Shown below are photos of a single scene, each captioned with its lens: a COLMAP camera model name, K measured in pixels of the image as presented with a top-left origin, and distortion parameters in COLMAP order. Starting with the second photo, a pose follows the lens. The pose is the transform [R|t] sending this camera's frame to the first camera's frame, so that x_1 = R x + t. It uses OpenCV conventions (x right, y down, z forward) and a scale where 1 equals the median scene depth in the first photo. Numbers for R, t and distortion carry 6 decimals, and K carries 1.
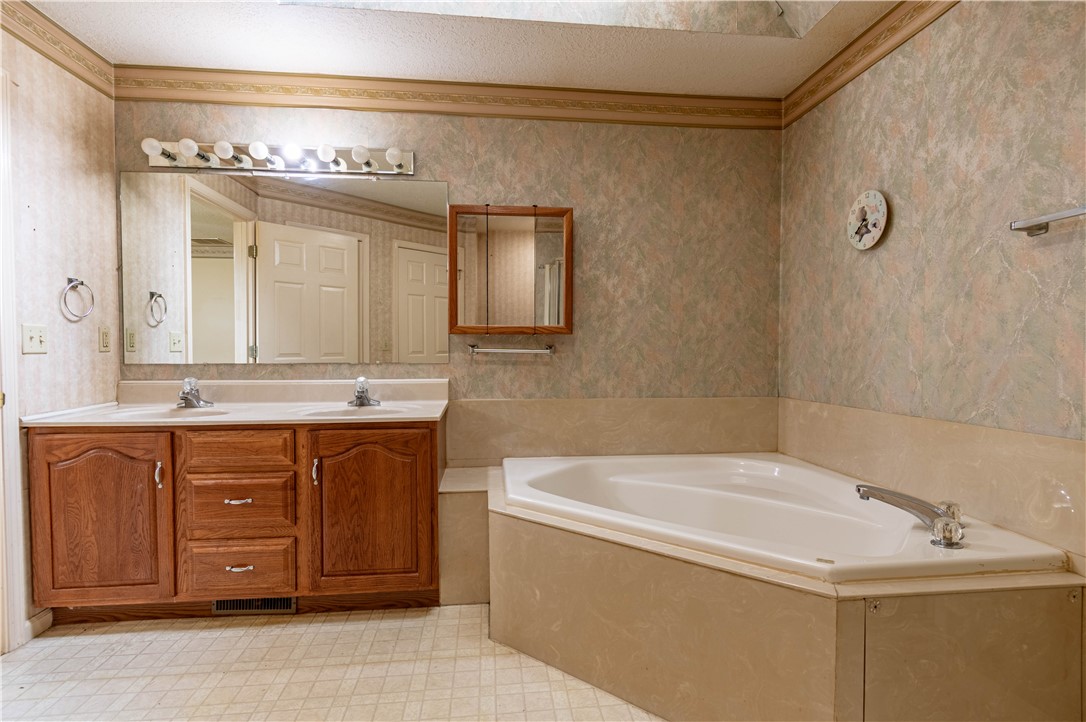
lens RADIAL K [[540.1, 0, 544.4], [0, 540.1, 360.4], [0, 0, 1]] dist [0.004304, -0.000253]
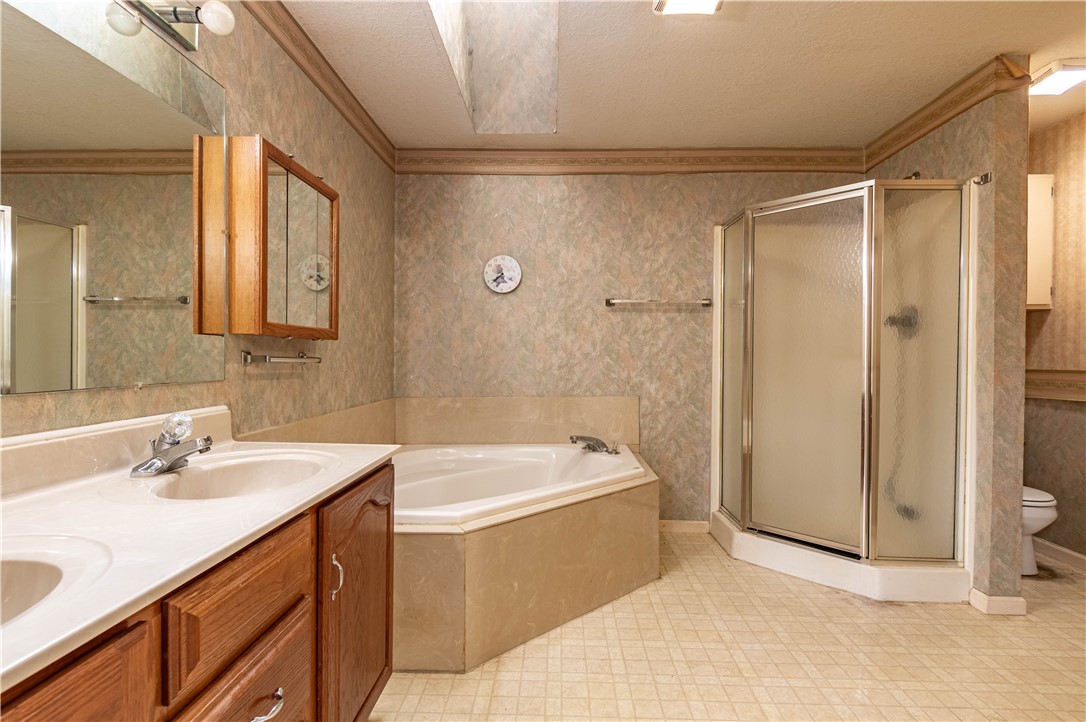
lens RADIAL K [[540.1, 0, 545.1], [0, 540.1, 360.2], [0, 0, 1]] dist [0.004304, -0.000253]
pose [[0.135027, -0.006253, 0.990822, -0.923591], [0.017415, 0.999841, 0.003937, -0.017554], [-0.990689, 0.016724, 0.135114, 0.682087]]
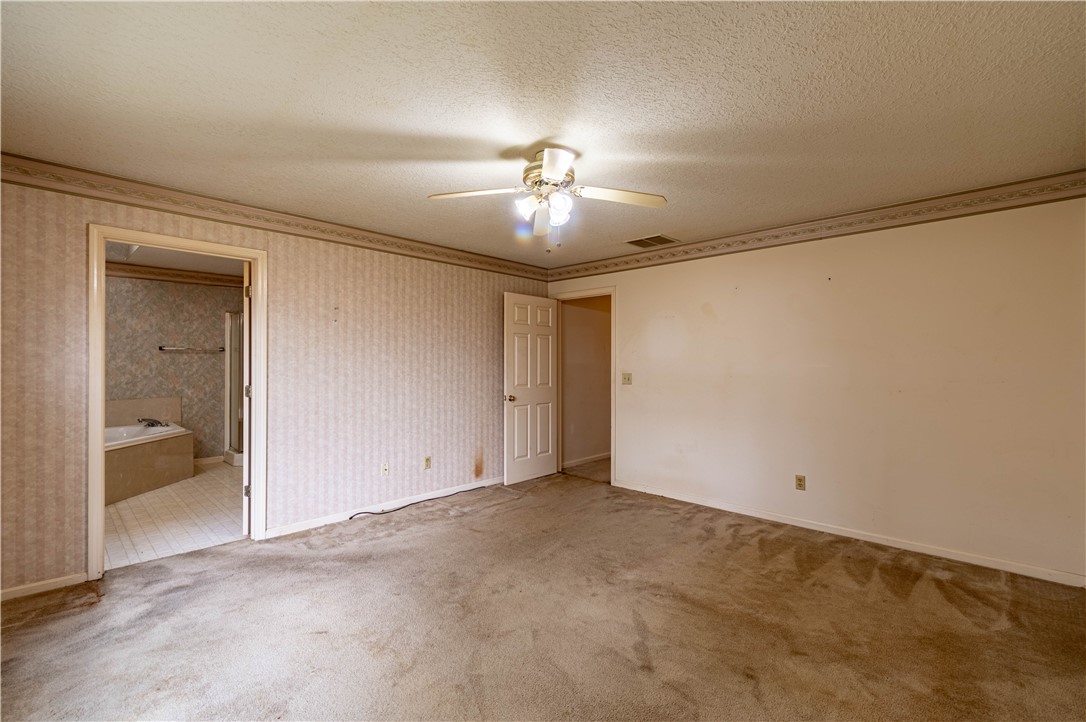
lens RADIAL K [[480.8, 0, 548.6], [0, 480.8, 361.1], [0, 0, 1]] dist [0.002217, -0.000070]
pose [[-0.645168, 0.001714, 0.764039, -2.726147], [0.017570, 0.999766, 0.012594, -0.100121], [-0.763839, 0.021549, -0.645047, 0.787687]]
